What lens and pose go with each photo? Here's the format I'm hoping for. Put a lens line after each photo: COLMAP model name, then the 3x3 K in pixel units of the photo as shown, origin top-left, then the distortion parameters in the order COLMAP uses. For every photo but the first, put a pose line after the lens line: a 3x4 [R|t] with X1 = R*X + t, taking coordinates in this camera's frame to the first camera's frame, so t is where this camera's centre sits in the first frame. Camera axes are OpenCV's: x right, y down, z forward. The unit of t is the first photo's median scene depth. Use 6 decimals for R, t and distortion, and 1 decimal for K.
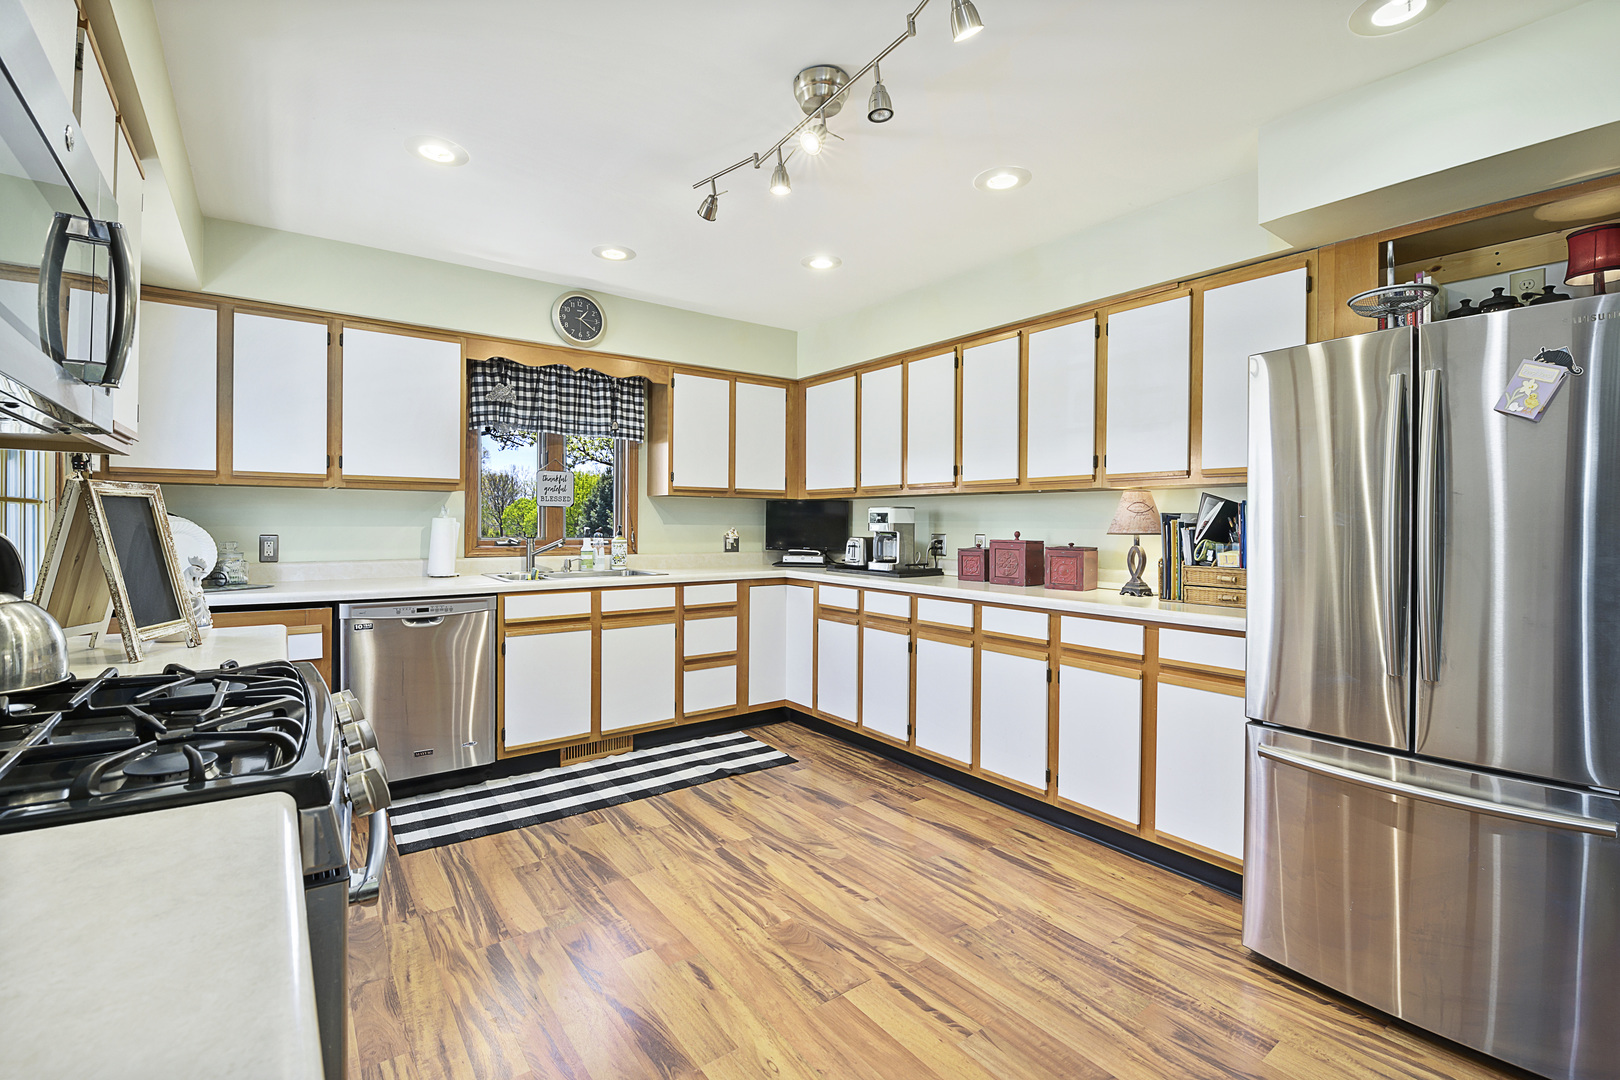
lens RADIAL K [[707.6, 0, 807.0], [0, 707.6, 528.4], [0, 0, 1]] dist [-0.003341, -0.000217]
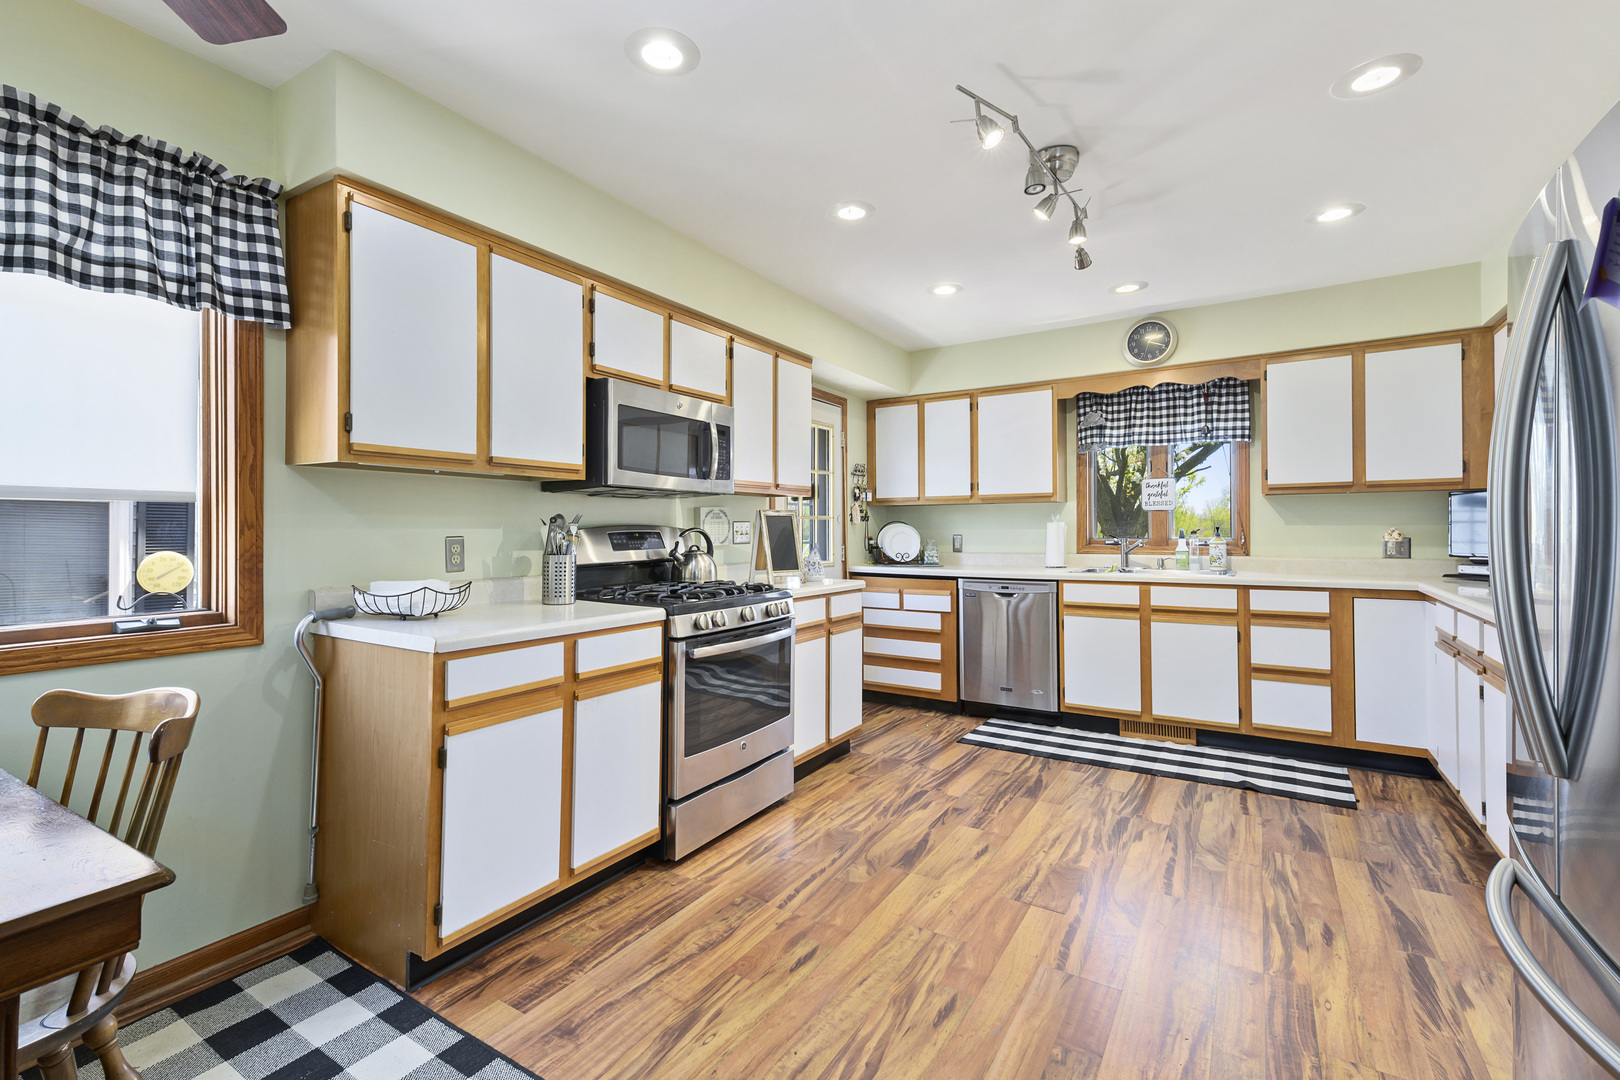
lens RADIAL K [[727.5, 0, 811.7], [0, 727.5, 526.6], [0, 0, 1]] dist [0.016303, -0.000286]
pose [[0.354054, -0.012538, -0.935141, 0.588885], [-0.000330, 0.999908, -0.013531, 0.011229], [0.935225, 0.005099, 0.354018, 0.102535]]
